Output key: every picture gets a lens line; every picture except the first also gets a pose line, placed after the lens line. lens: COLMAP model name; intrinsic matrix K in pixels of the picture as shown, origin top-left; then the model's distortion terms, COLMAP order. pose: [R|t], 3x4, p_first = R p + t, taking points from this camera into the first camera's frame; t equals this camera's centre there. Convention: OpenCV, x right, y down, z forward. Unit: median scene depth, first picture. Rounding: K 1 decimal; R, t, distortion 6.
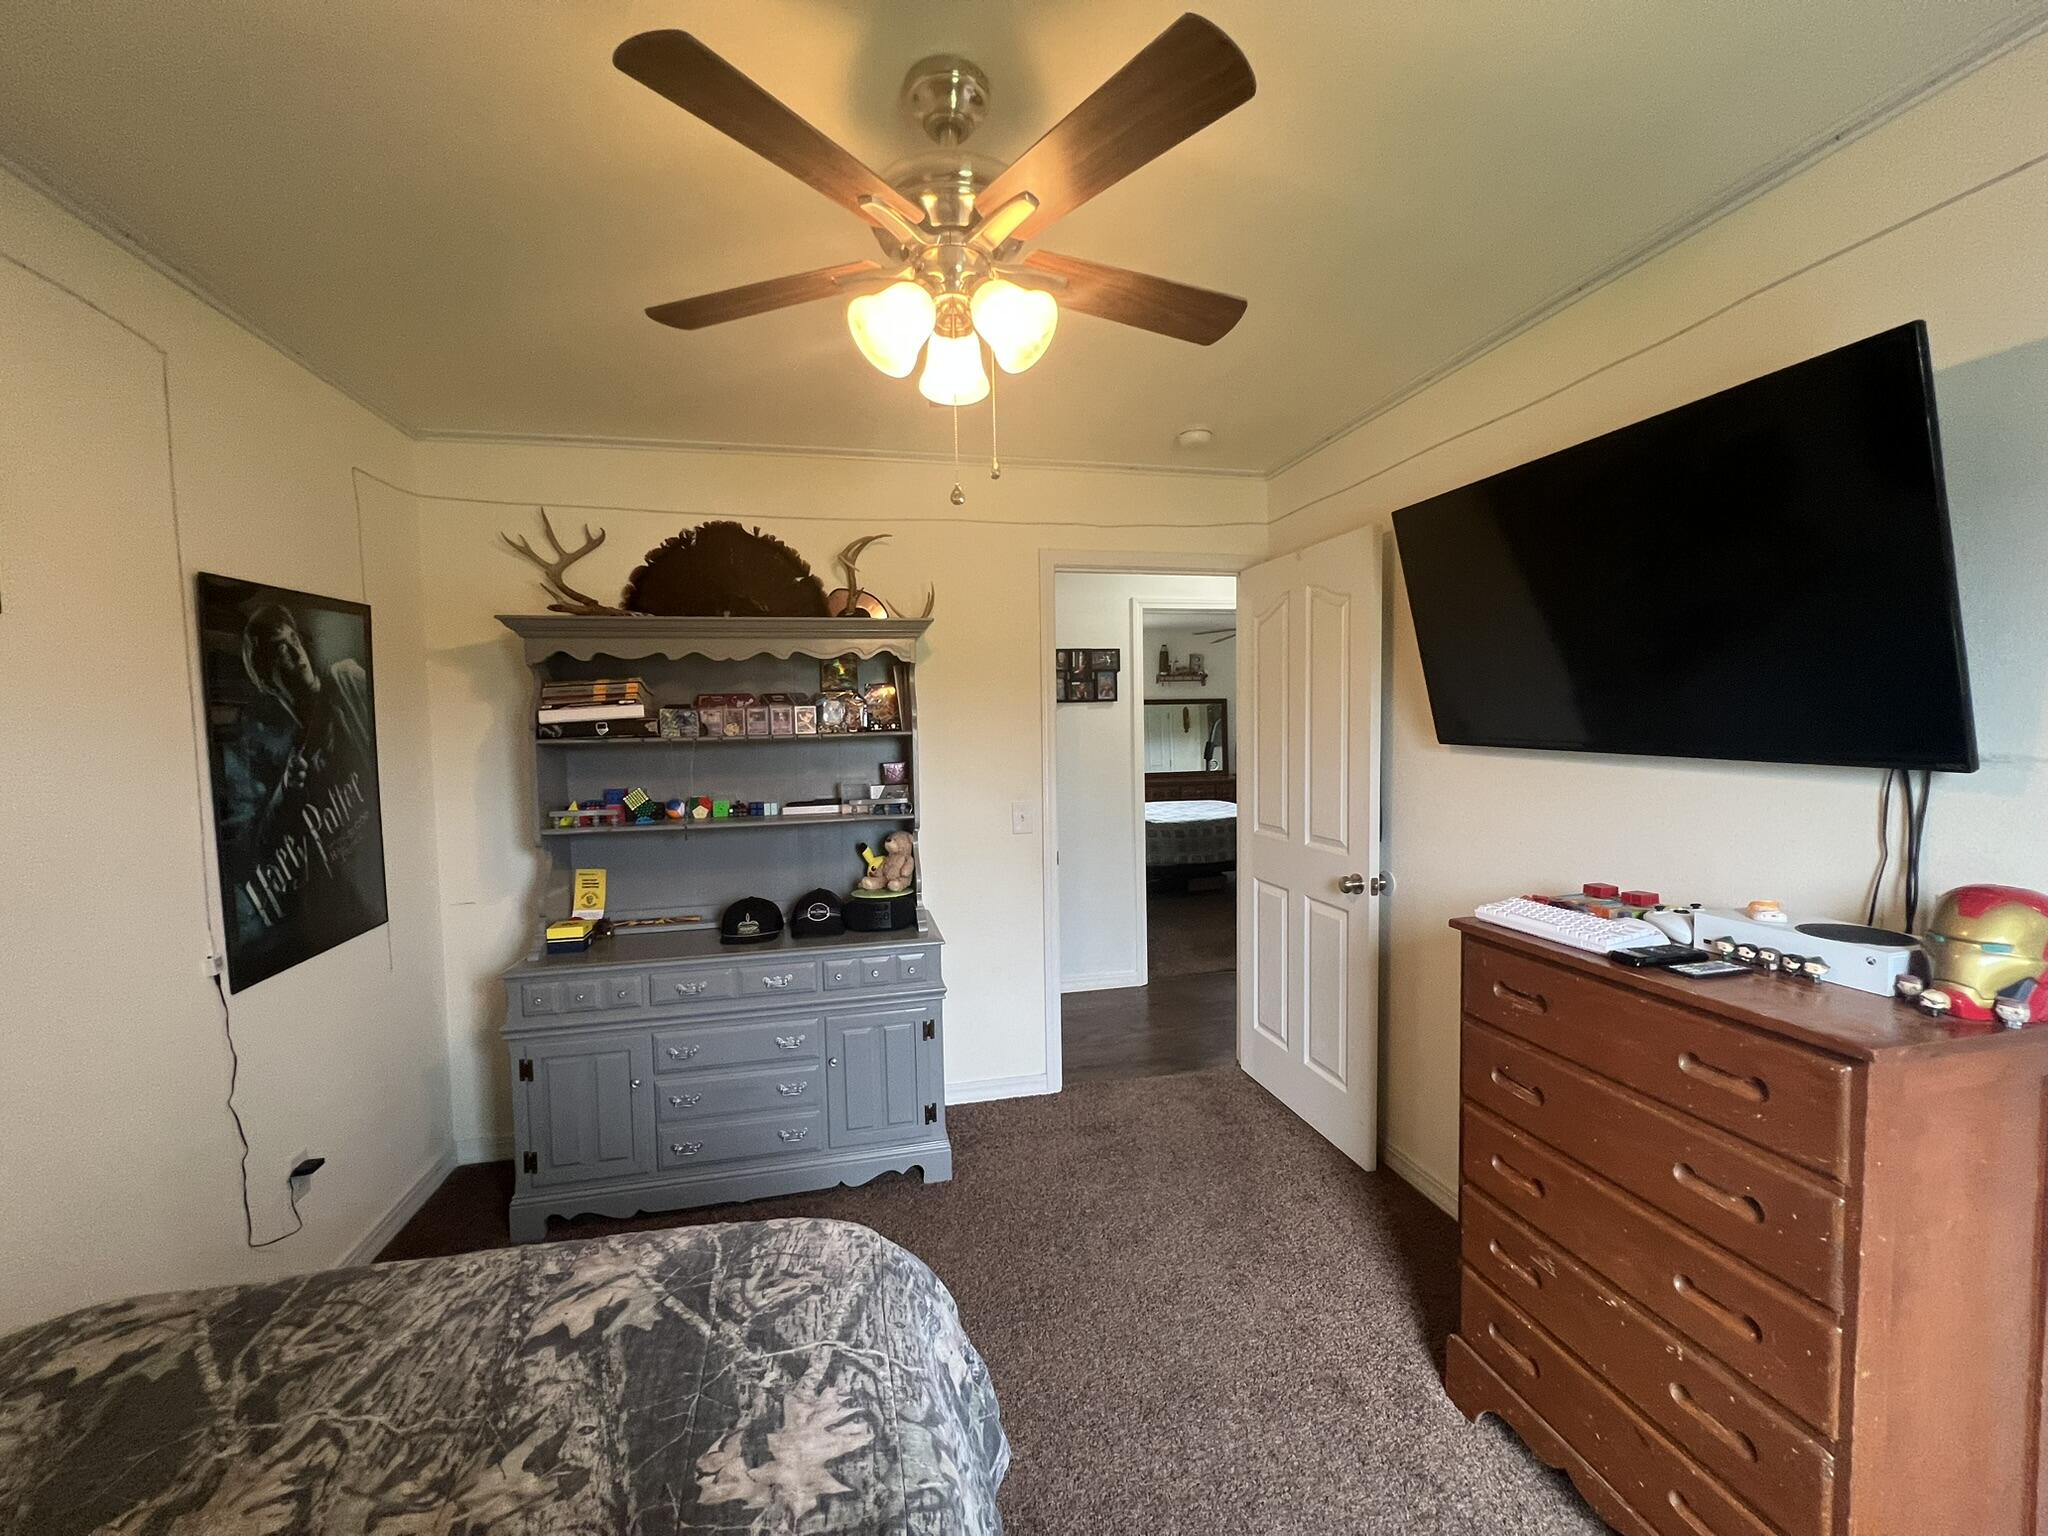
lens RADIAL K [[816.1, 0, 1024.0], [0, 816.1, 768.0], [0, 0, 1]] dist [-0.001989, 0.000206]
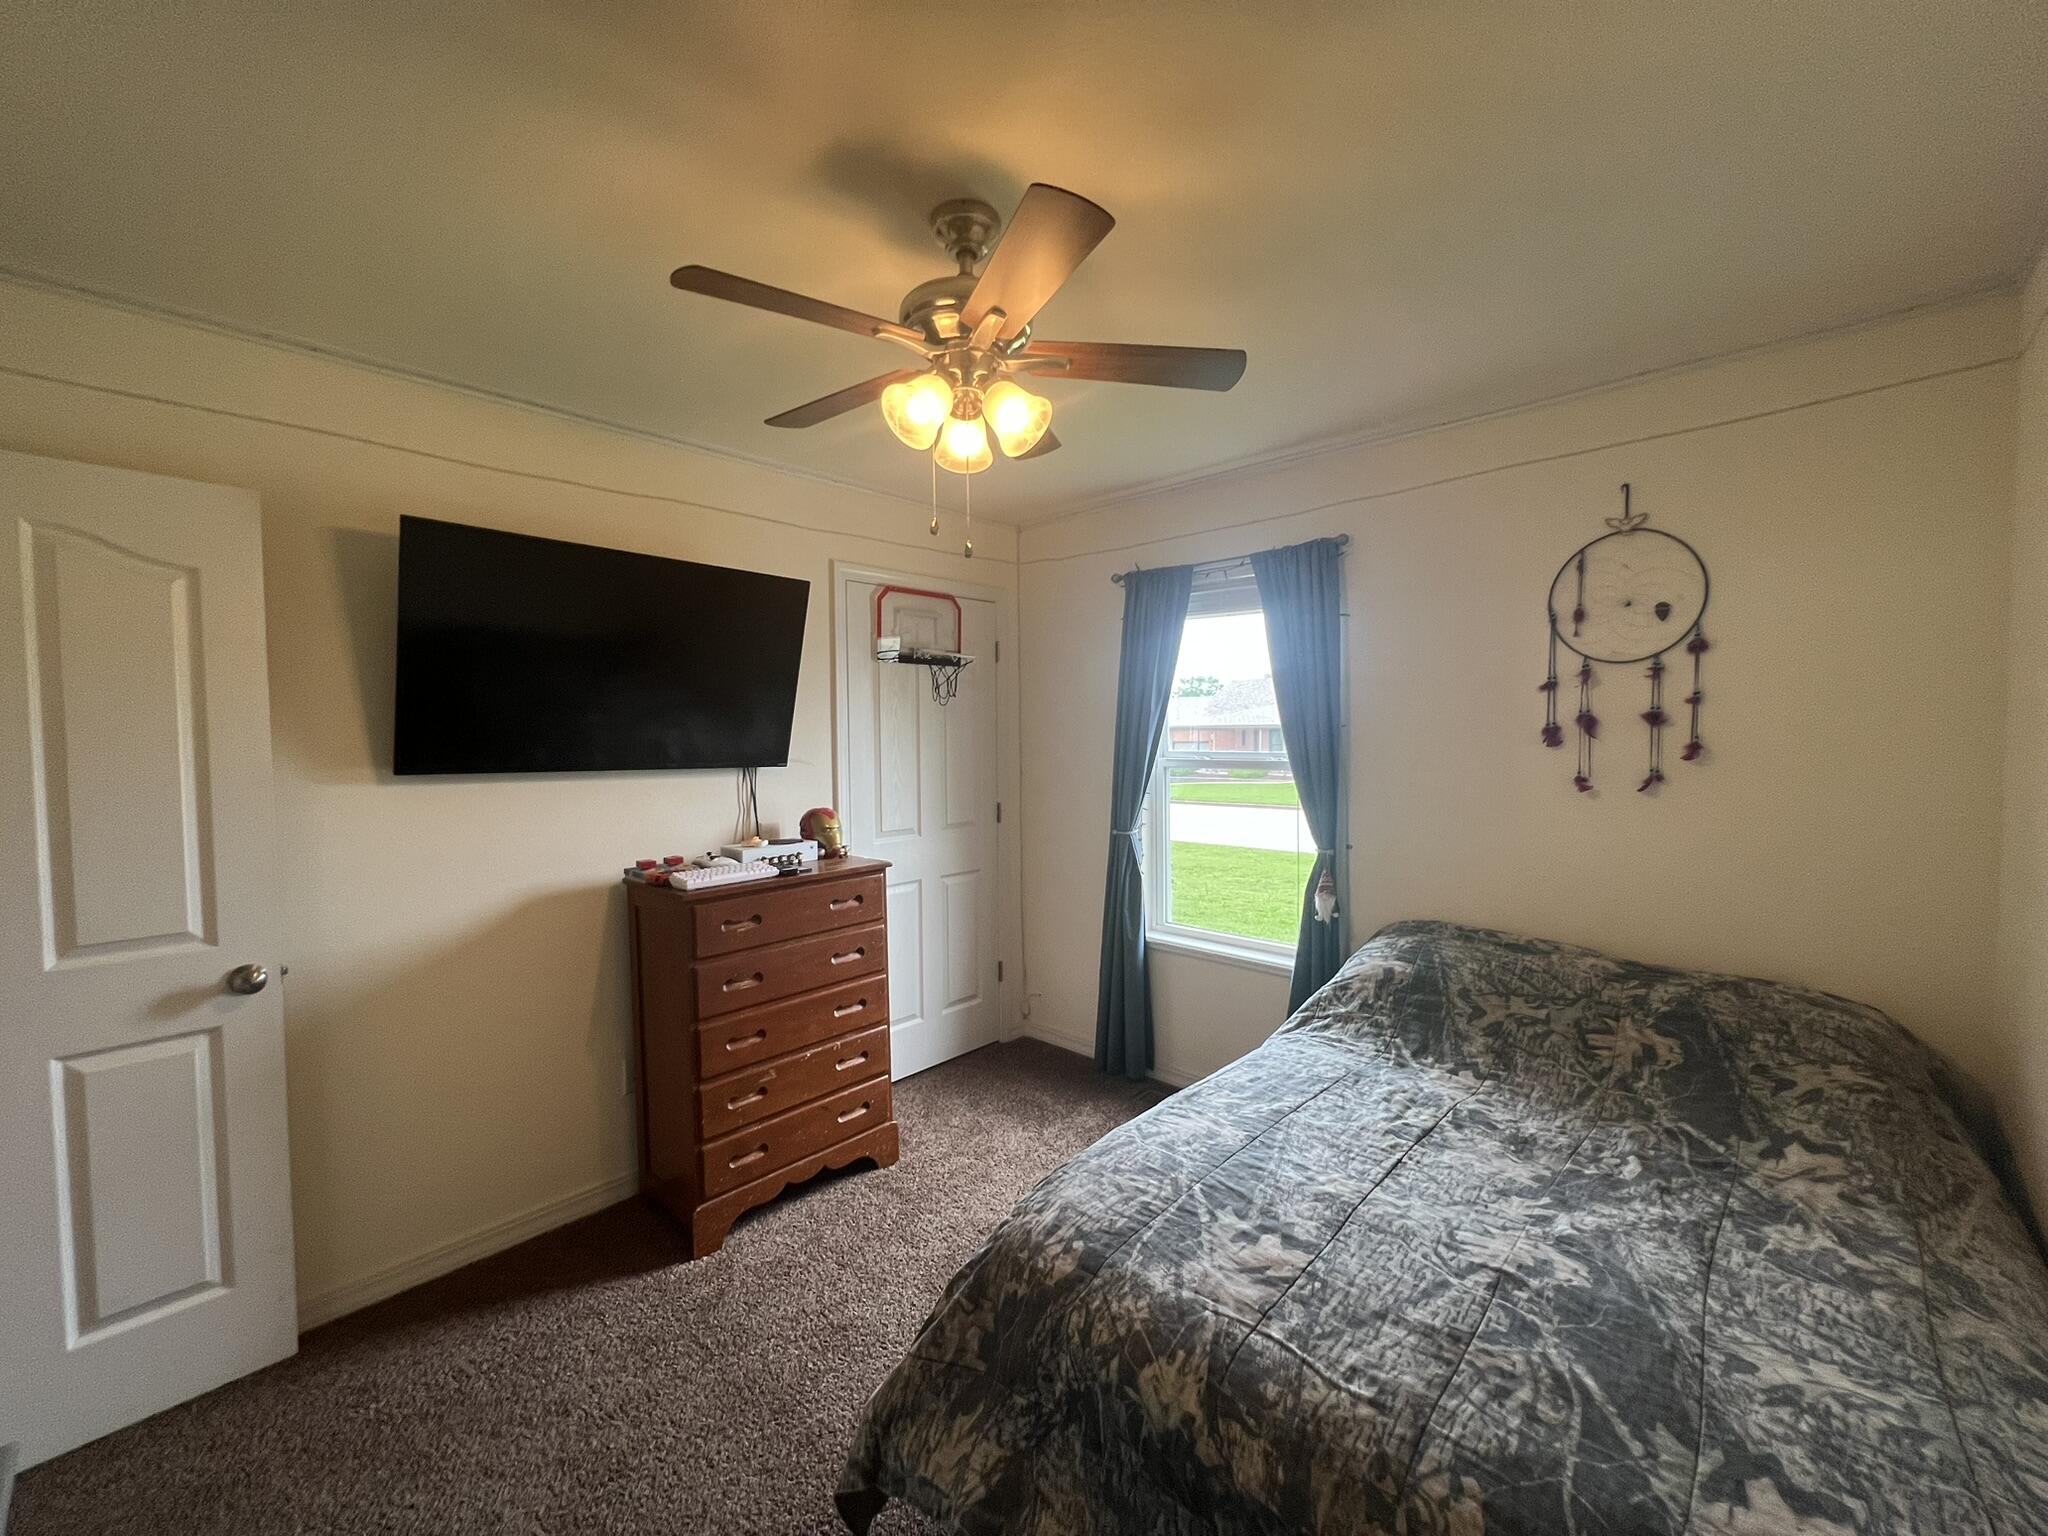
lens RADIAL K [[816.1, 0, 1024.0], [0, 816.1, 768.0], [0, 0, 1]] dist [-0.001989, 0.000206]
pose [[-0.562755, -0.011116, 0.826549, -1.157554], [0.065772, 0.996137, 0.058177, -0.080976], [-0.824003, 0.087103, -0.559850, 1.674307]]
